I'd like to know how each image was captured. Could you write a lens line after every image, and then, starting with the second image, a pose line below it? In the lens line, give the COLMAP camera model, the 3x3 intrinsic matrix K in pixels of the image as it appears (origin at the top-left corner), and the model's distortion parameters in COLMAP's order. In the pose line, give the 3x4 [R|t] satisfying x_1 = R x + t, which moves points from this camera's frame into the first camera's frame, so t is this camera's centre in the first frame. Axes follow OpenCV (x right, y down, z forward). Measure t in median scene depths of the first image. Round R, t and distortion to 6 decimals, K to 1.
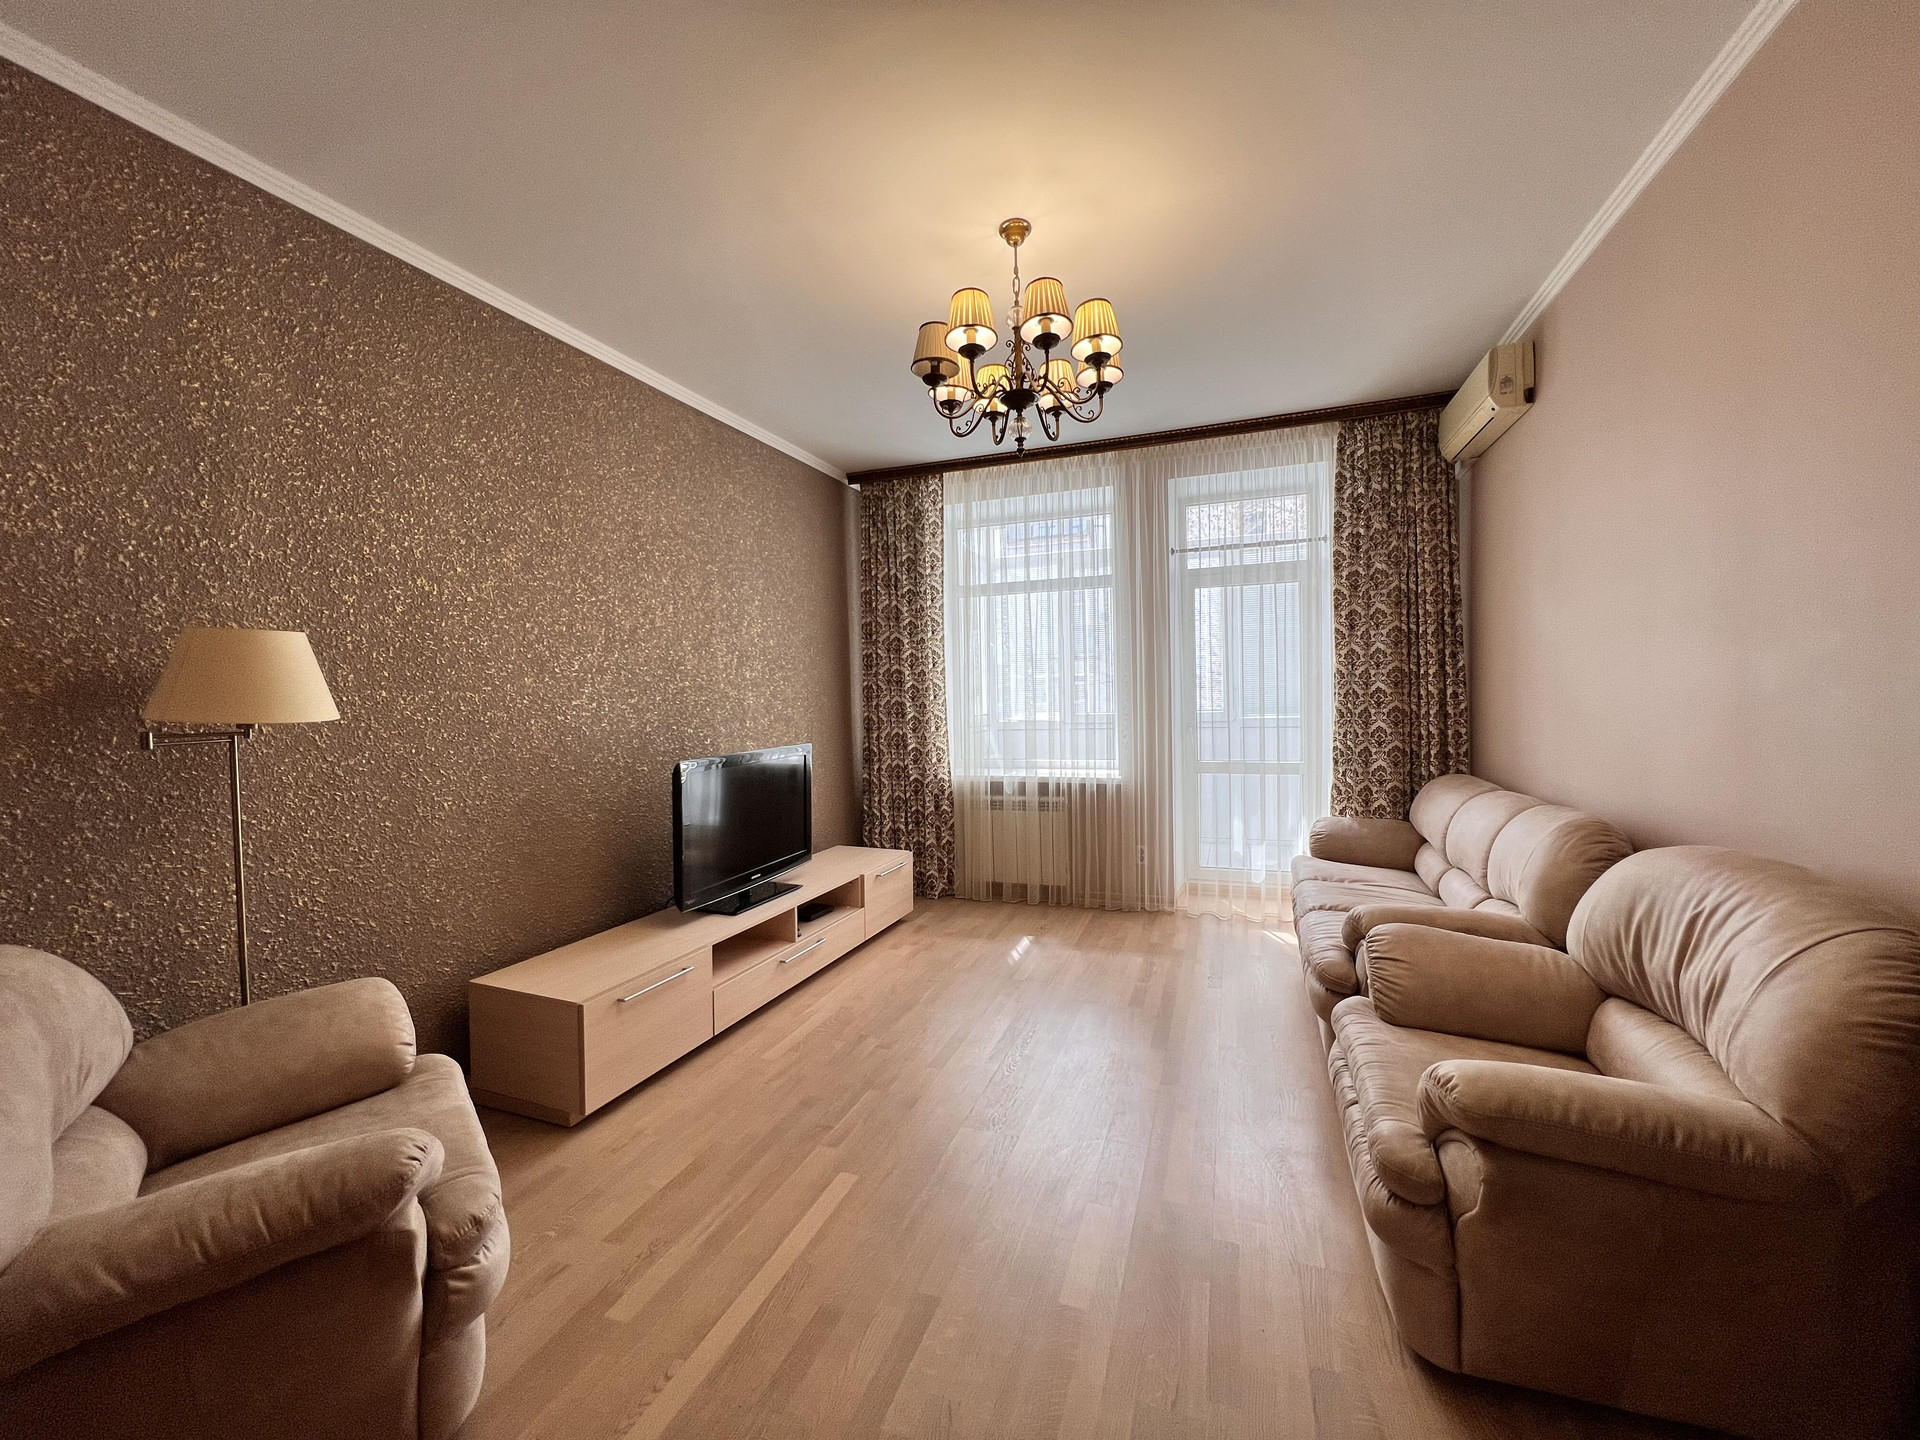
lens RADIAL K [[756.1, 0, 960.0], [0, 756.1, 720.0], [0, 0, 1]] dist [0.000610, -0.000075]
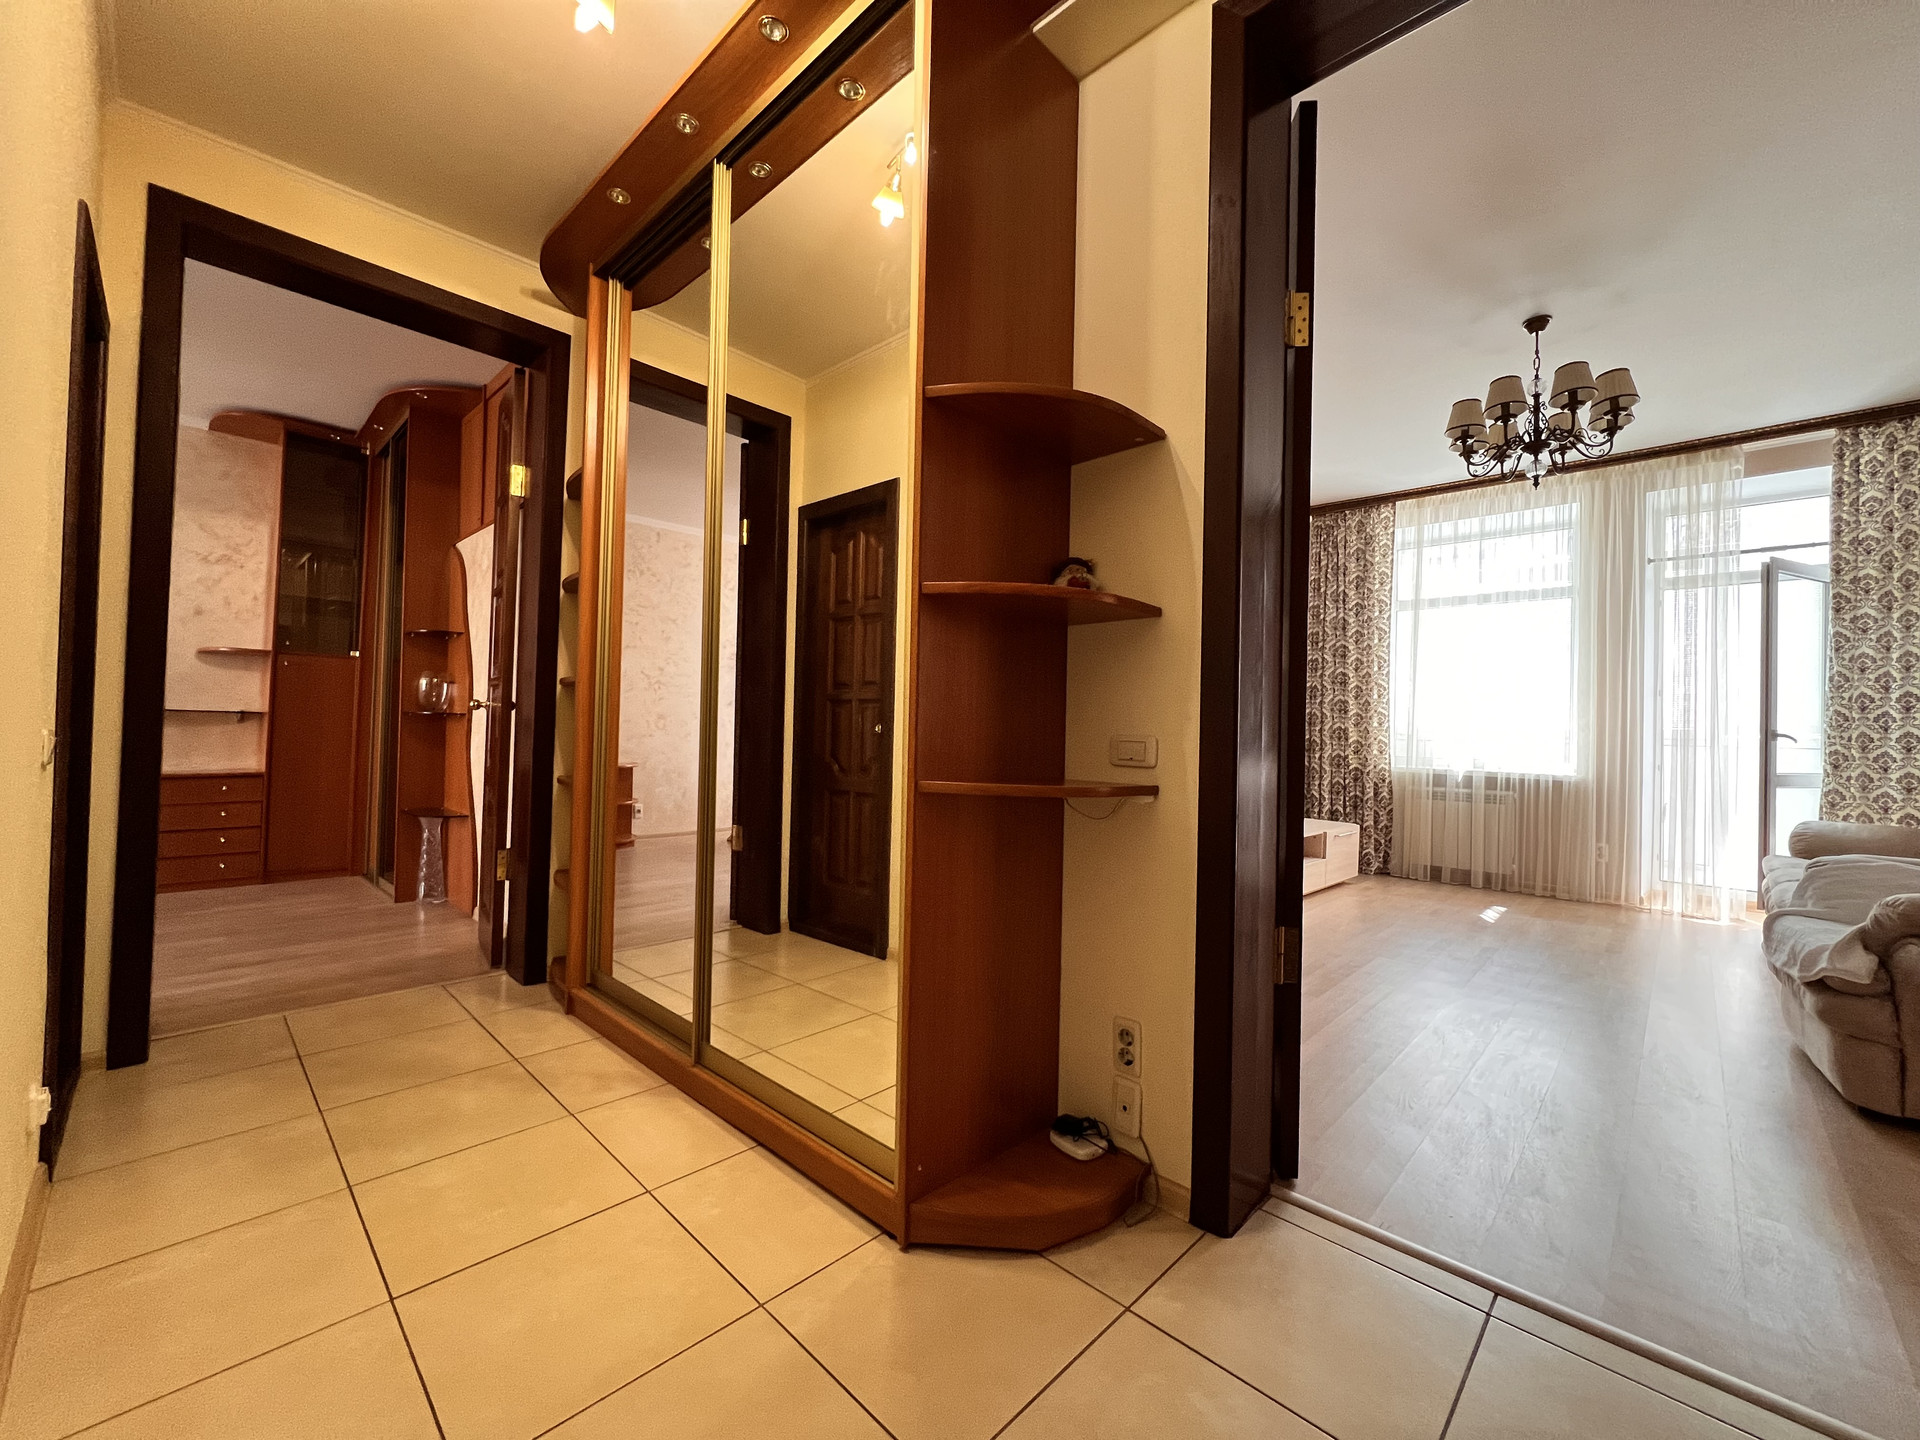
lens RADIAL K [[770.2, 0, 960.0], [0, 770.2, 720.0], [0, 0, 1]] dist [-0.001210, -0.000045]
pose [[0.913010, 0.042463, -0.405720, -0.140964], [-0.061318, 0.997553, -0.033580, 0.084968], [0.403302, 0.055537, 0.913380, -0.320388]]
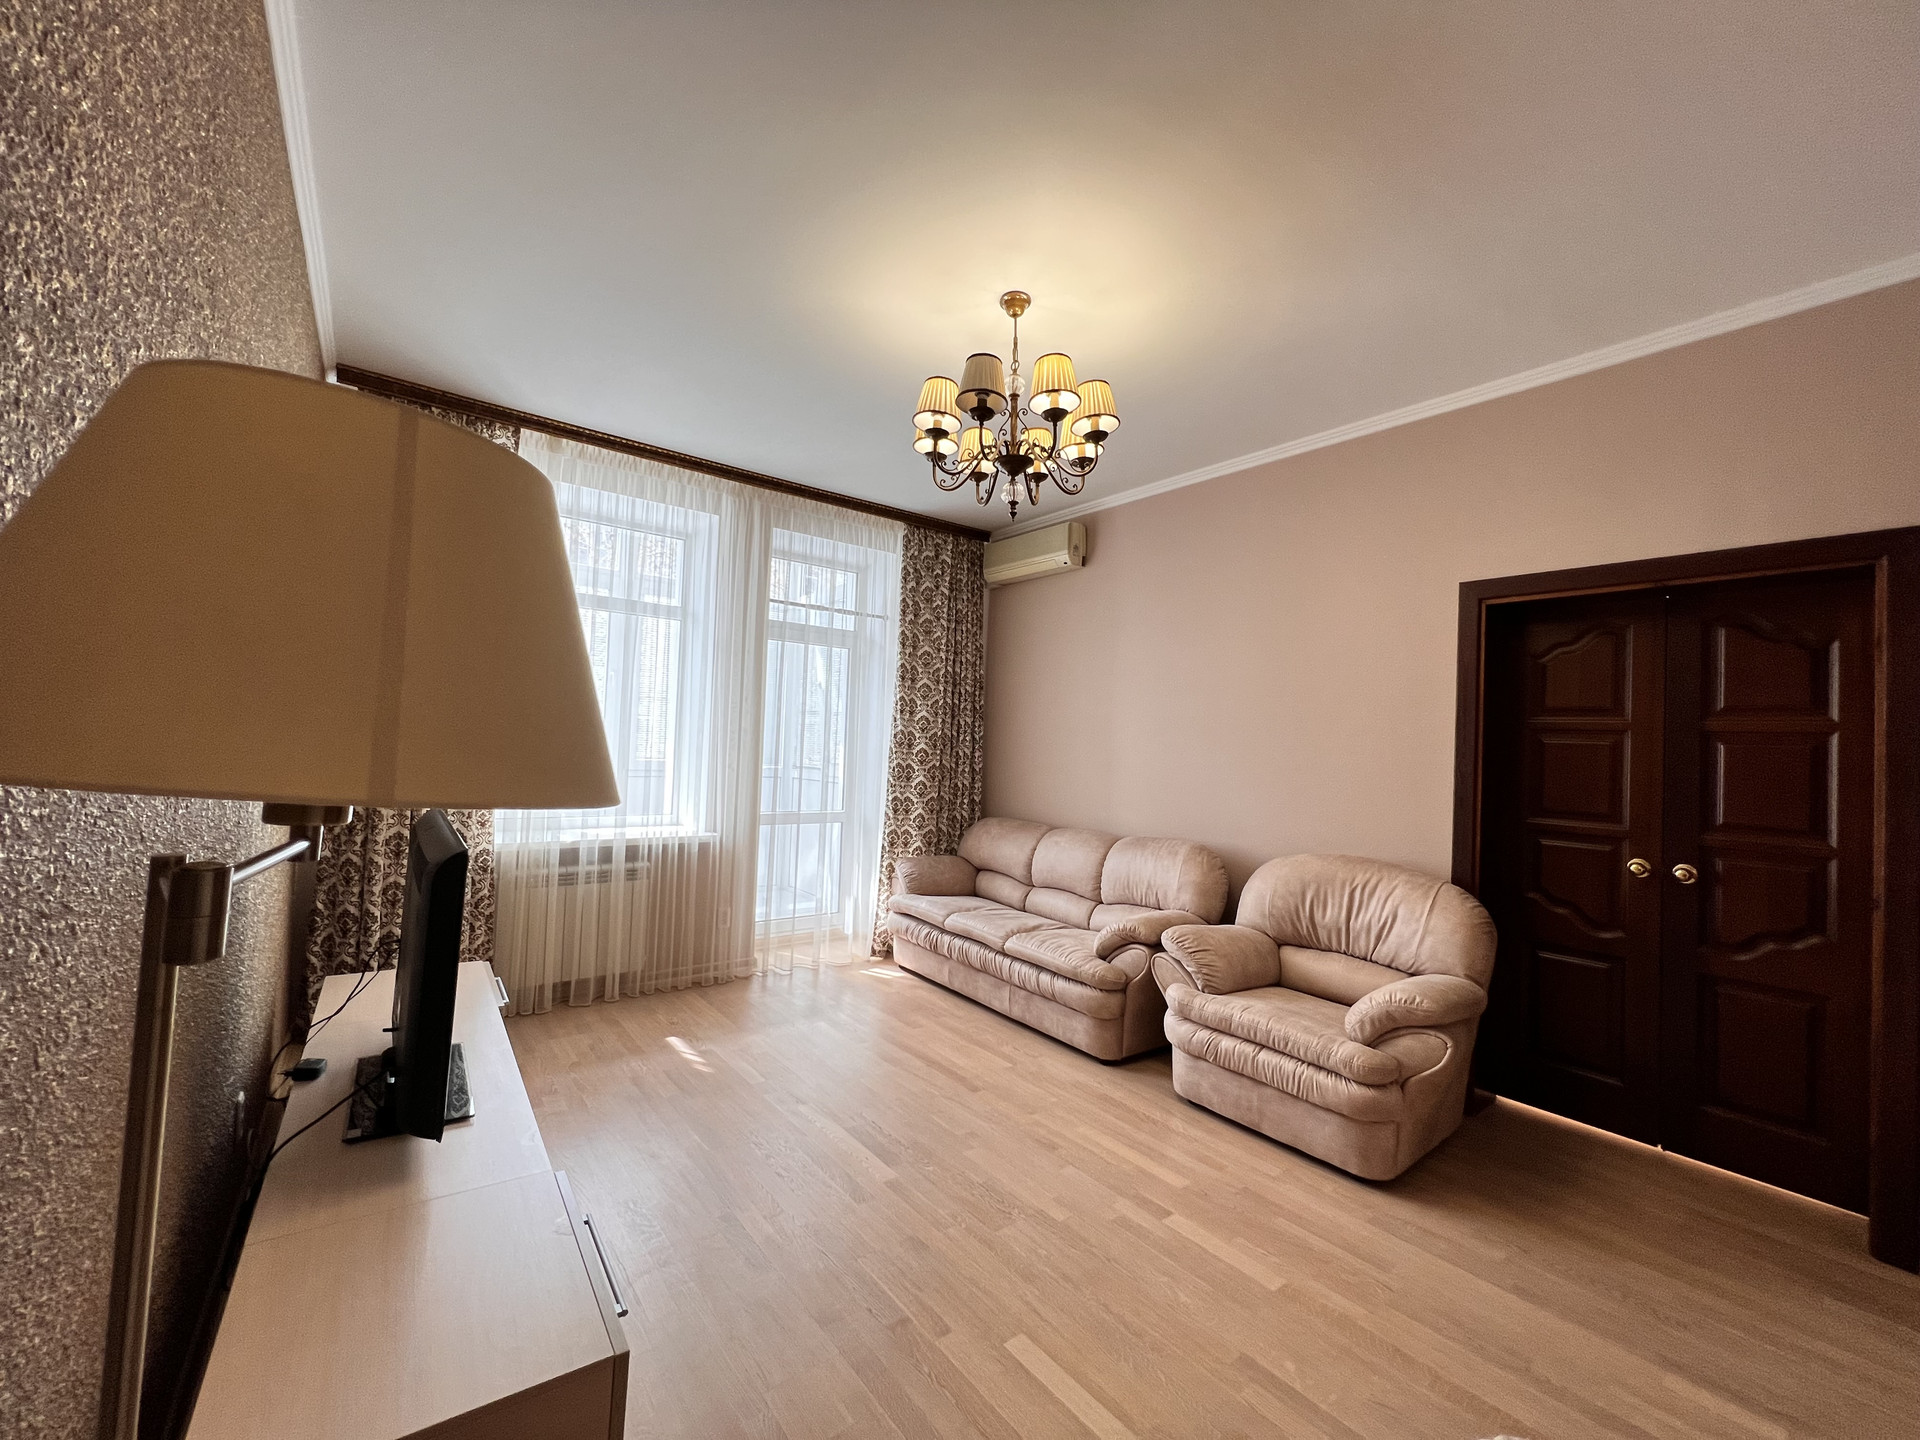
lens RADIAL K [[777.0, 0, 918.0], [0, 777.0, 719.8], [0, 0, 1]] dist [0.028168, 0.000049]
pose [[0.546732, 0.067714, 0.834565, -0.435254], [-0.022632, 0.997556, -0.066112, -0.003966], [-0.837002, 0.017257, 0.546928, 0.274943]]
